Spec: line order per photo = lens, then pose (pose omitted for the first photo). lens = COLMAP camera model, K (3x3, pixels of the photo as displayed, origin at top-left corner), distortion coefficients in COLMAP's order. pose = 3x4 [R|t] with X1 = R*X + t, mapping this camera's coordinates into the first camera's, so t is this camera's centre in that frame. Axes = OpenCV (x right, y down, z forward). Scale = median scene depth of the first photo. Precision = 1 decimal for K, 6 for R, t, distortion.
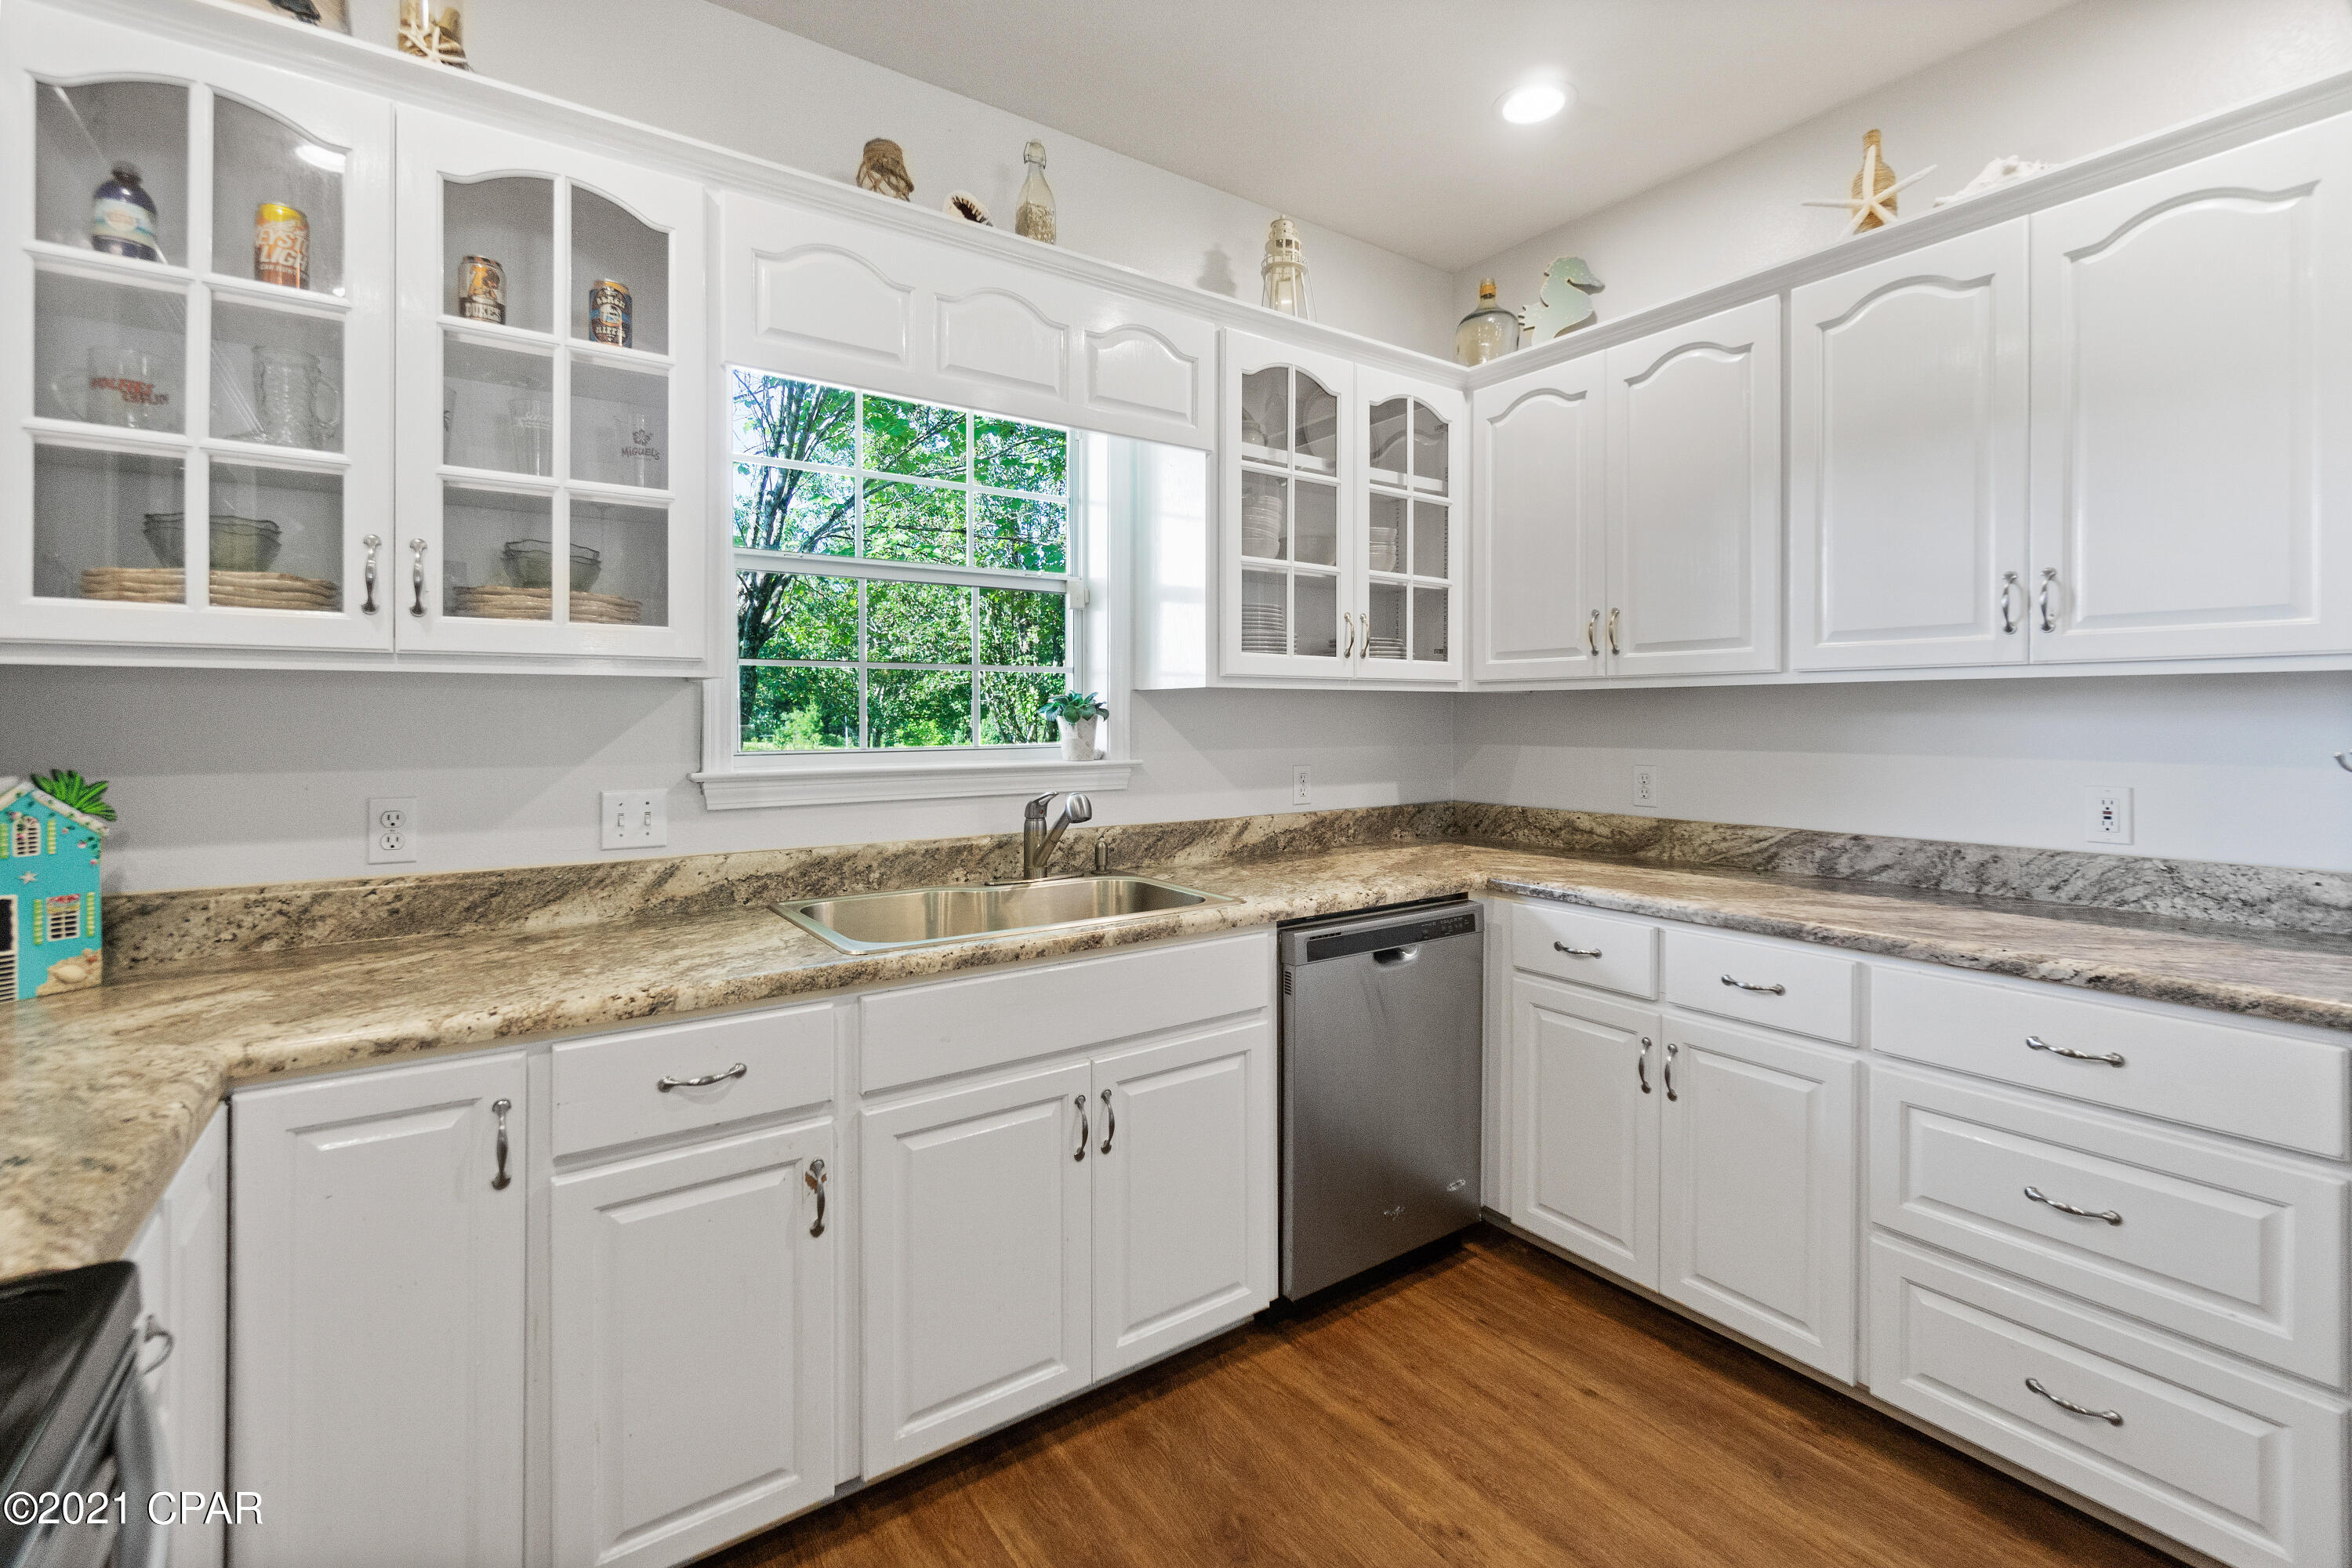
lens RADIAL K [[1045.9, 0, 1176.4], [0, 1045.9, 718.3], [0, 0, 1]] dist [-0.002384, -0.000141]
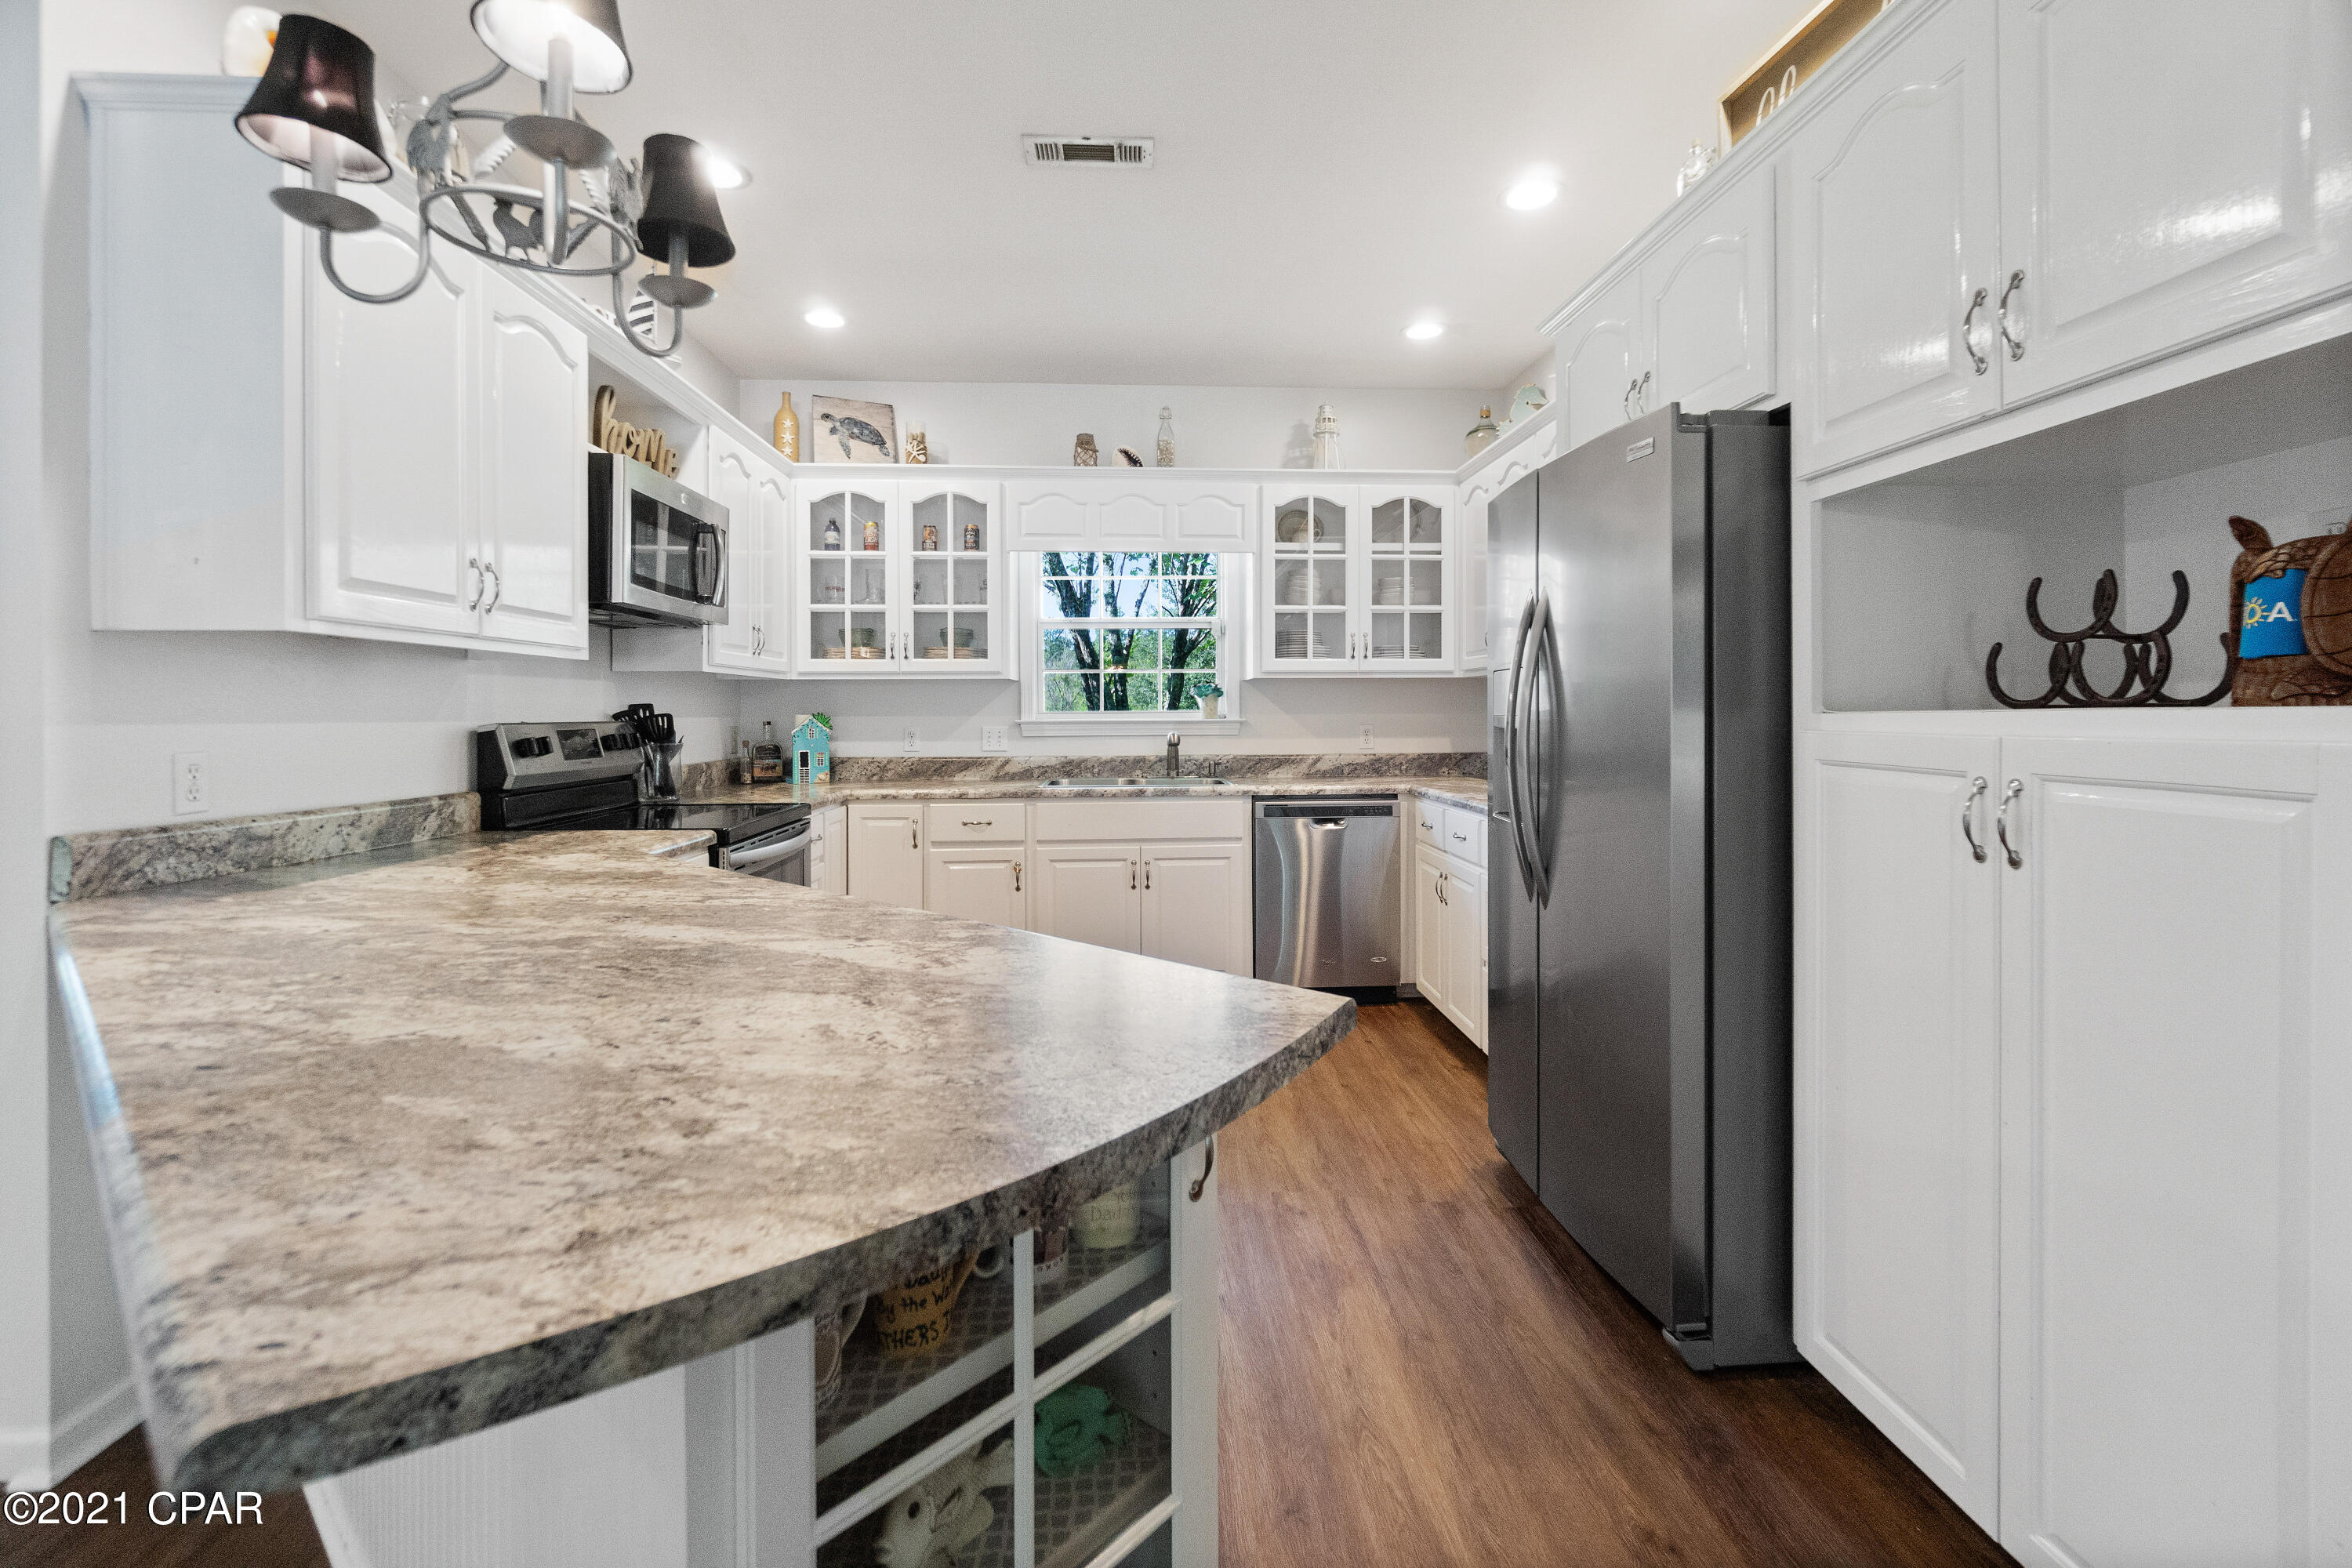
lens RADIAL K [[1045.9, 0, 1176.4], [0, 1045.9, 718.3], [0, 0, 1]] dist [-0.002384, -0.000141]
pose [[0.848332, -0.000316, -0.529465, 1.027014], [0.002519, 0.999991, 0.003438, 0.040199], [0.529459, -0.004250, 0.848325, -0.750433]]
